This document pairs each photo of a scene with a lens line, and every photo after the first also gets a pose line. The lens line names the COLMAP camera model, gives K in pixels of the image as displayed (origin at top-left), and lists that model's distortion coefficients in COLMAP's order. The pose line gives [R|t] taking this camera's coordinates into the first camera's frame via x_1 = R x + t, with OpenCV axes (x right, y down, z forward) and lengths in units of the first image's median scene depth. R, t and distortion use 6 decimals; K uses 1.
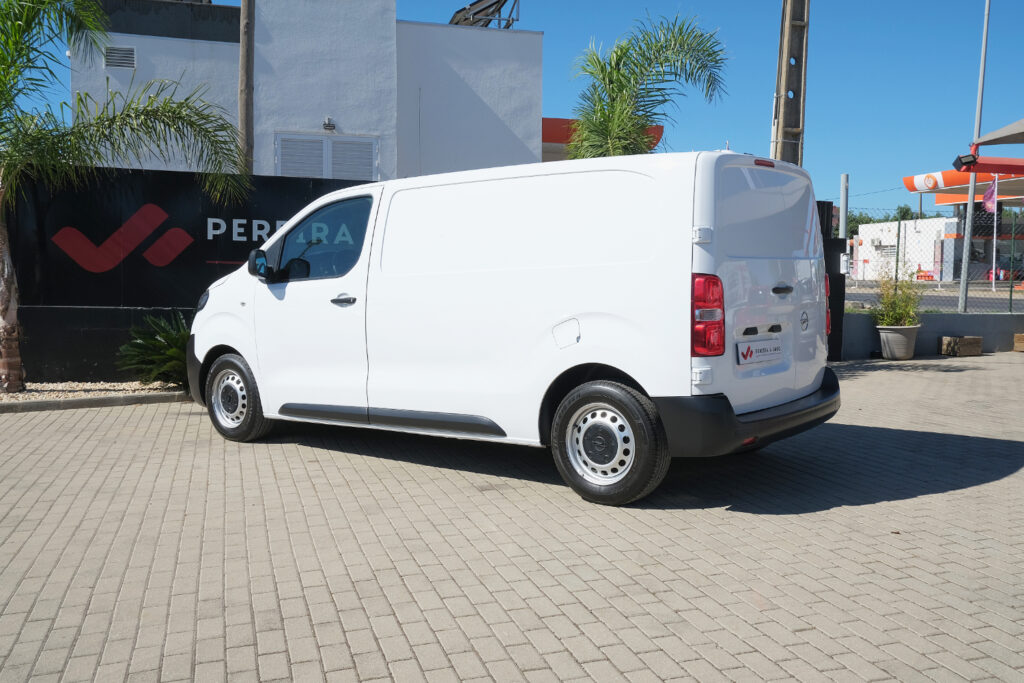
lens RADIAL K [[918.7, 0, 512.0], [0, 918.7, 341.5], [0, 0, 1]] dist [0.001221, -0.005625]
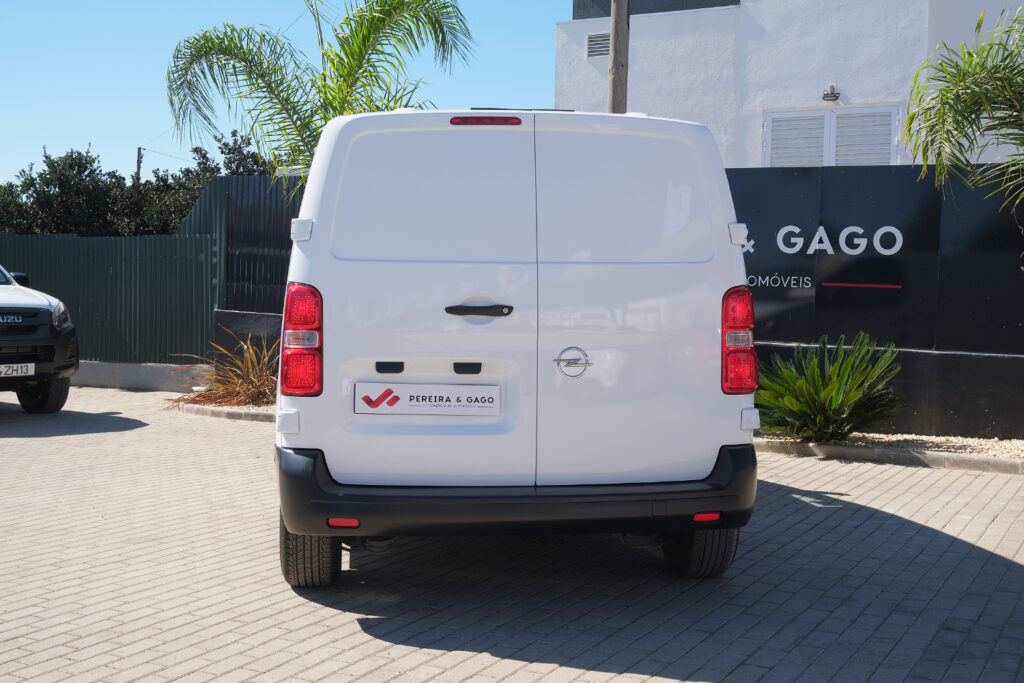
lens RADIAL K [[1187.7, 0, 512.0], [0, 1187.7, 341.5], [0, 0, 1]] dist [-0.028977, -0.005334]
pose [[0.697444, 0.039549, -0.715548, 0.426467], [-0.064295, 0.997903, -0.007513, -0.013262], [0.713750, 0.051246, 0.698524, 0.196920]]
